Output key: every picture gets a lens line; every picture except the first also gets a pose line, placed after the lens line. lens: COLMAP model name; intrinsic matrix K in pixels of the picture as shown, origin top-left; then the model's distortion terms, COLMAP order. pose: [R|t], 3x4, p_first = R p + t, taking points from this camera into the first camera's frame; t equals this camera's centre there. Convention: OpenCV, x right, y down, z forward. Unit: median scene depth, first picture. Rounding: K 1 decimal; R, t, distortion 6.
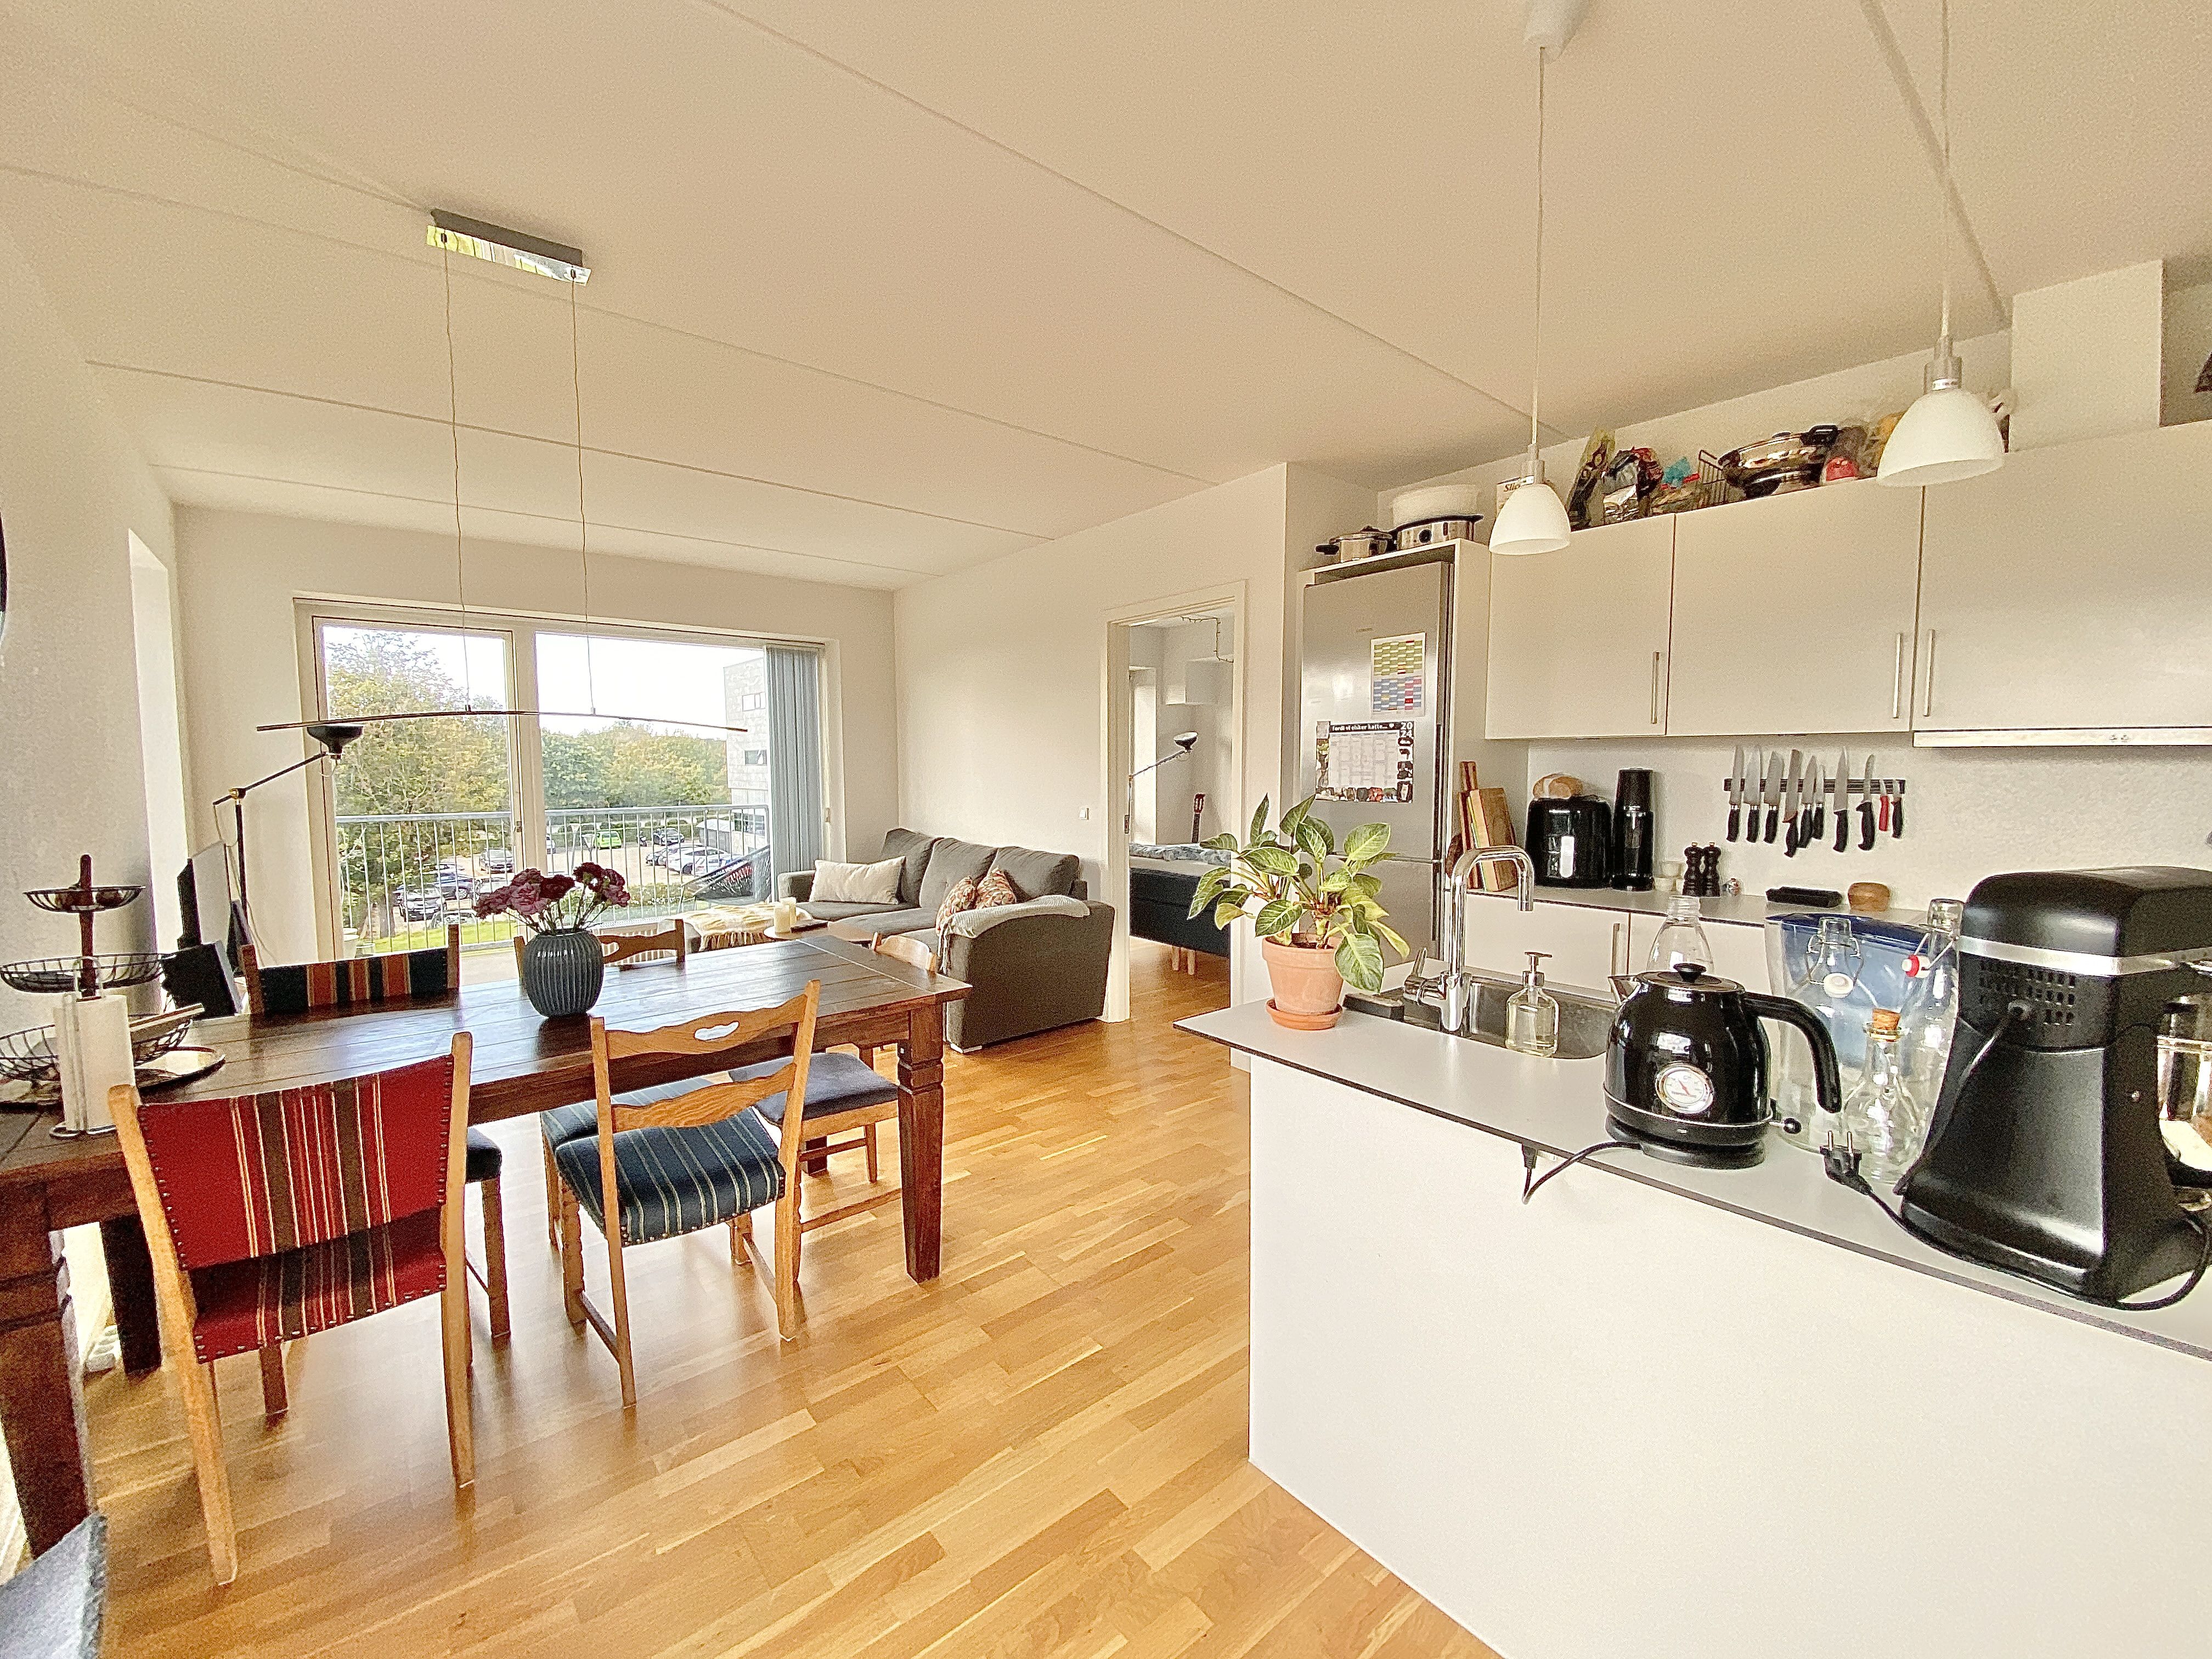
lens RADIAL K [[898.3, 0, 1094.5], [0, 898.3, 812.5], [0, 0, 1]] dist [-0.001174, -0.010578]
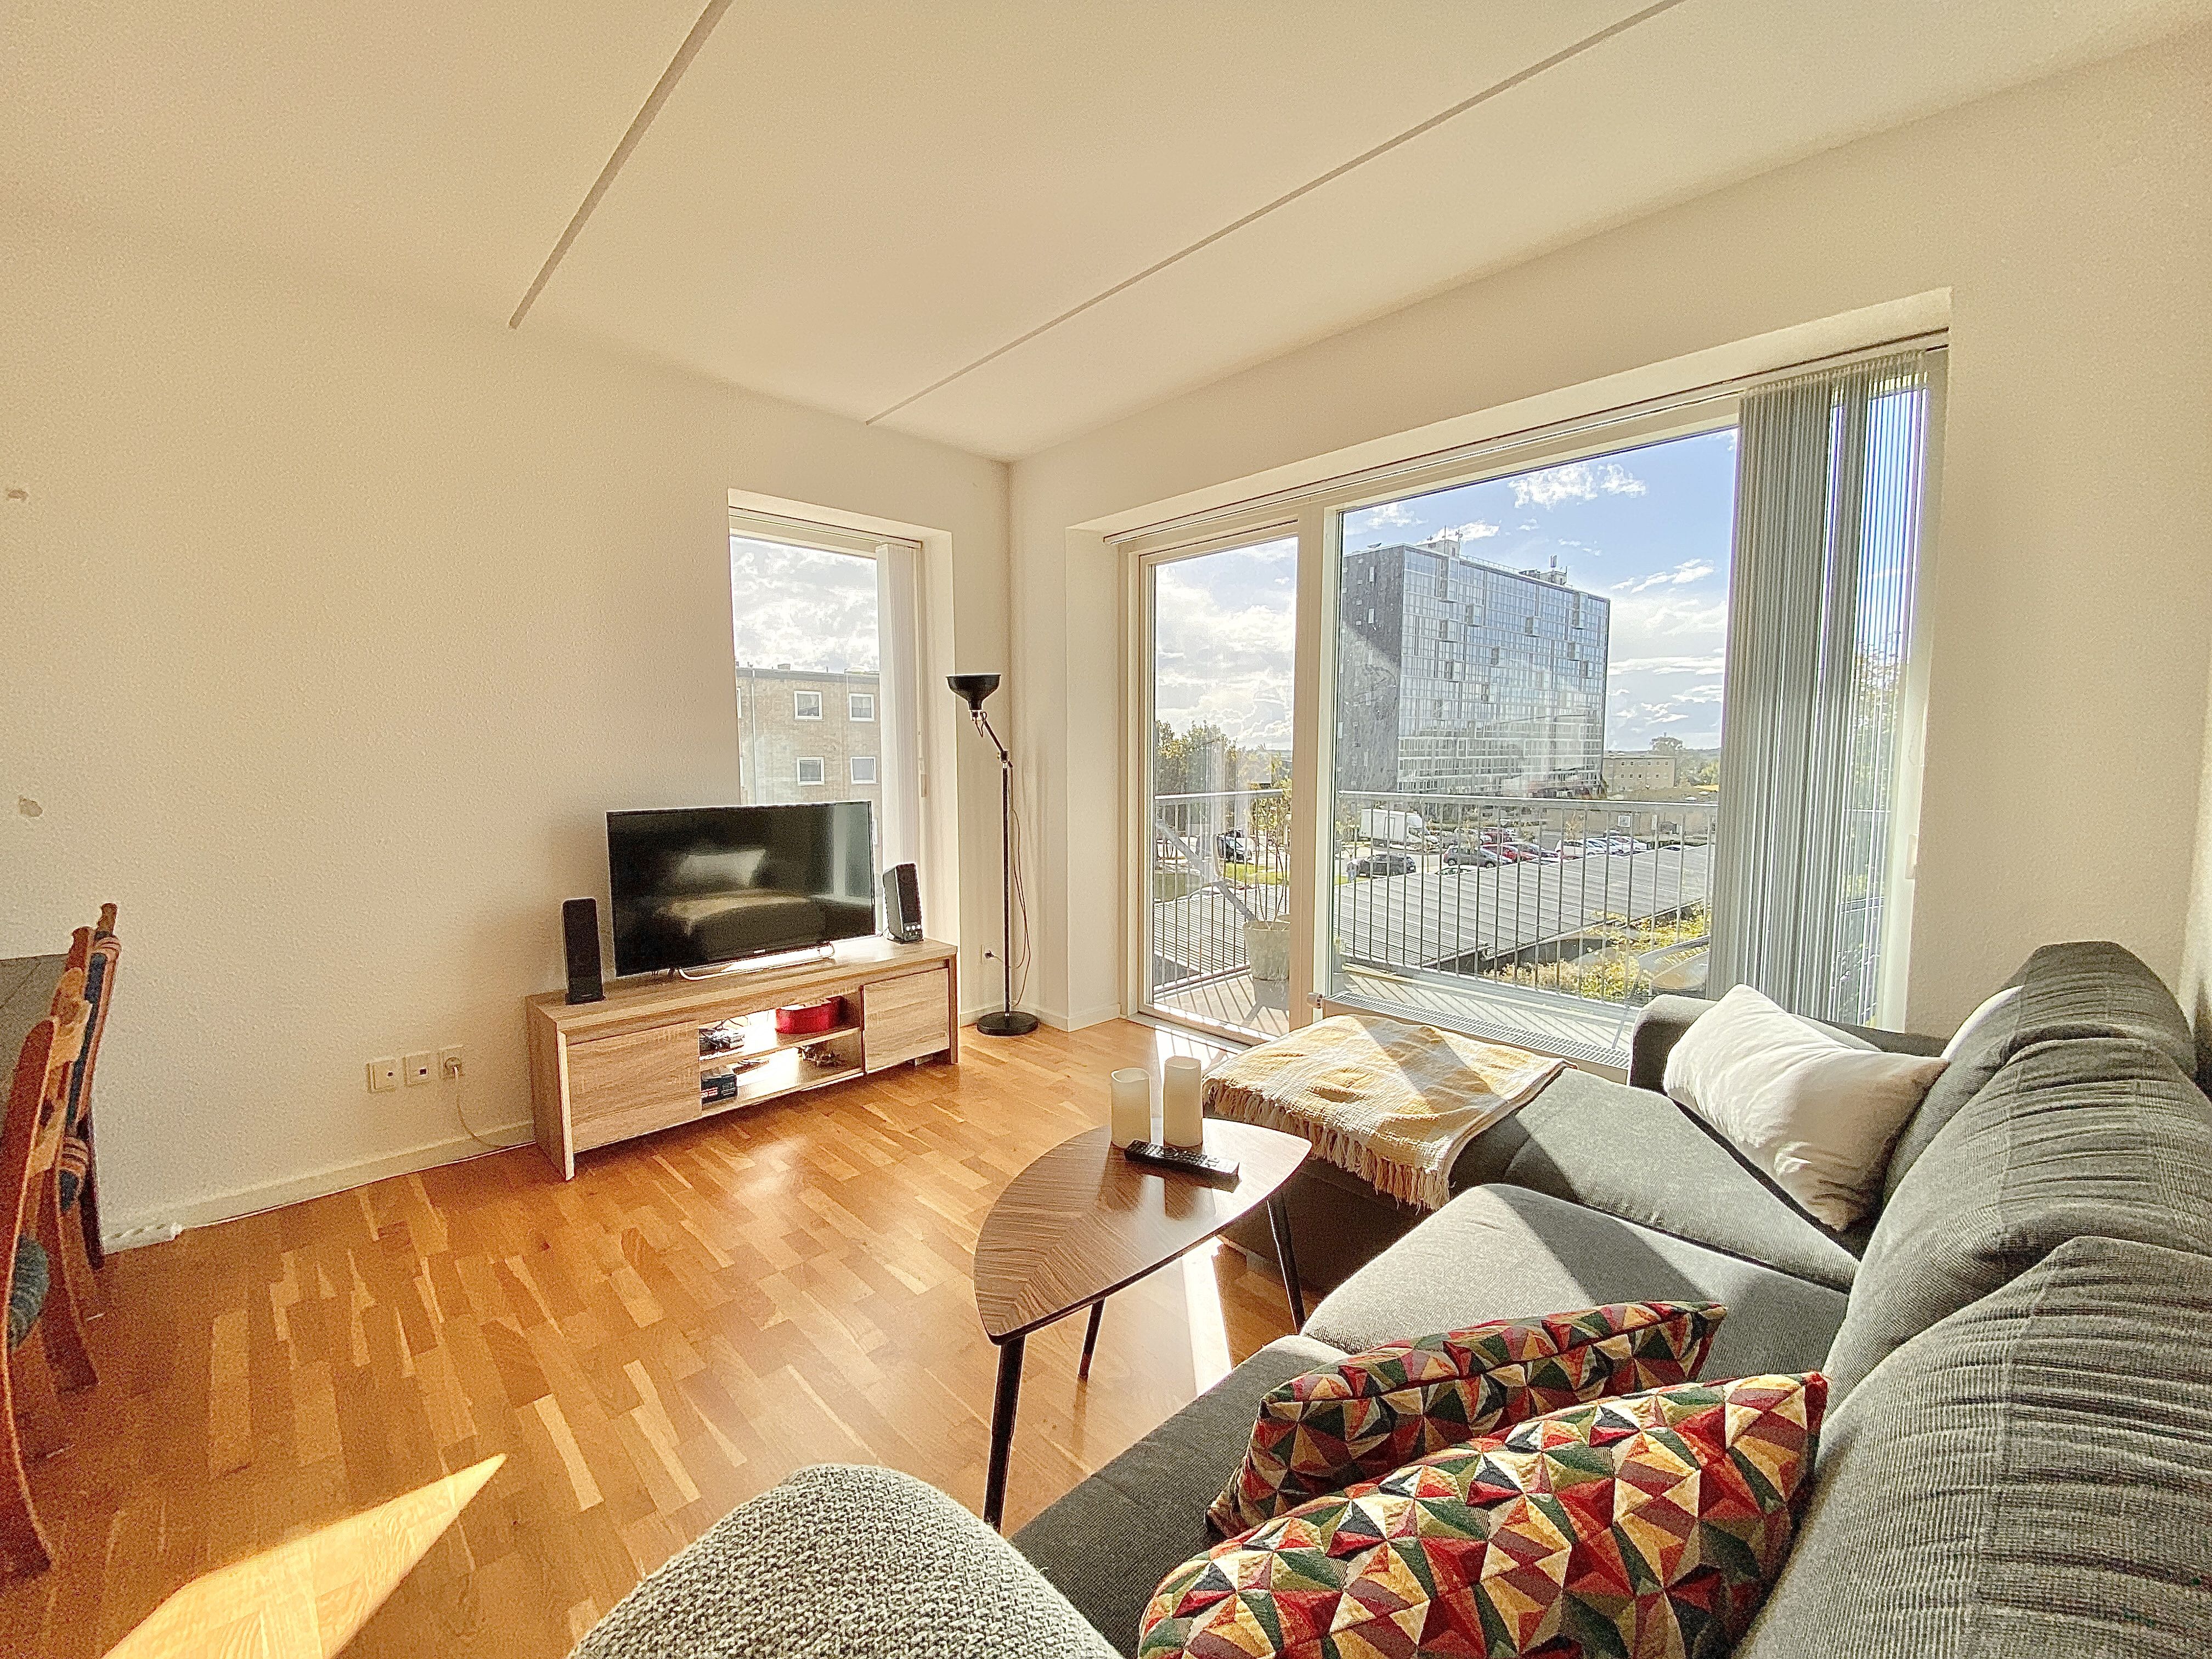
lens RADIAL K [[898.3, 0, 1114.0], [0, 898.3, 829.4], [0, 0, 1]] dist [-0.001174, -0.010578]
pose [[0.051601, 0.085701, -0.994984, -0.007209], [-0.055754, 0.995004, 0.082811, -0.046557], [0.997110, 0.051202, 0.056122, 1.548477]]
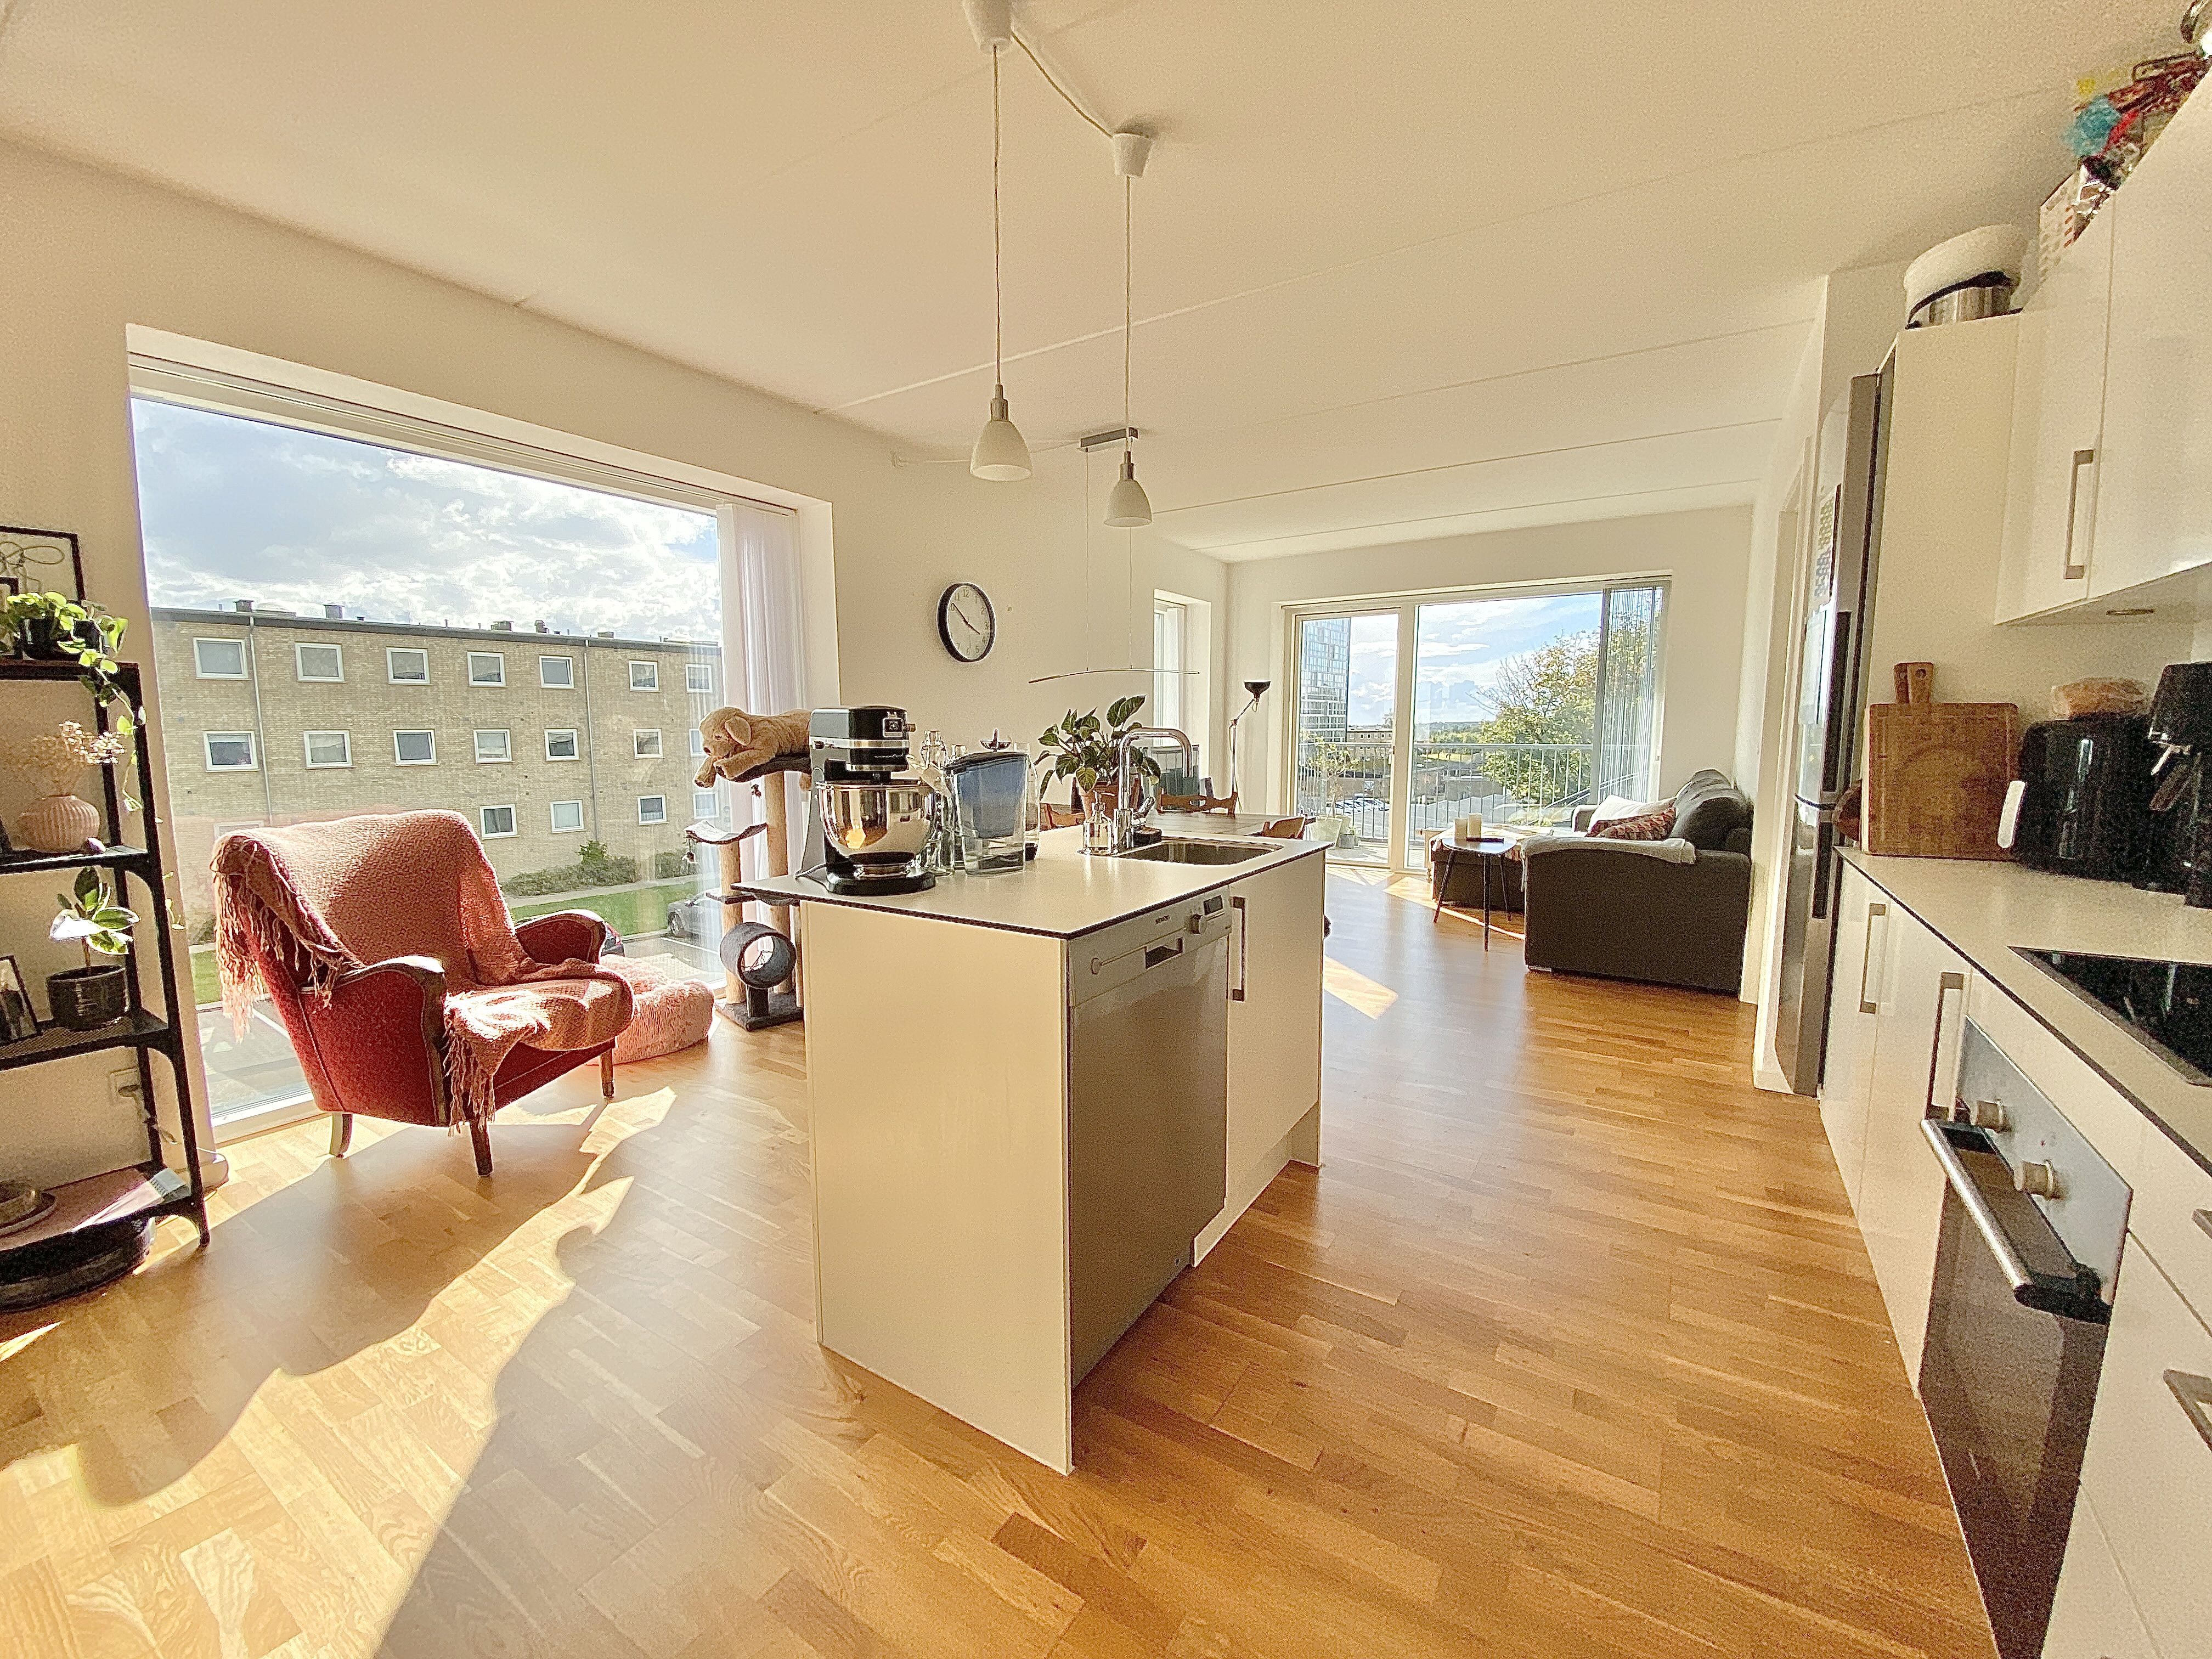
lens RADIAL K [[898.3, 0, 1095.4], [0, 898.3, 815.5], [0, 0, 1]] dist [-0.001174, -0.010578]
pose [[0.303083, 0.097872, -0.947925, 0.998031], [-0.050778, 0.994958, 0.086493, 0.032294], [0.951610, 0.021920, 0.306524, 0.256821]]
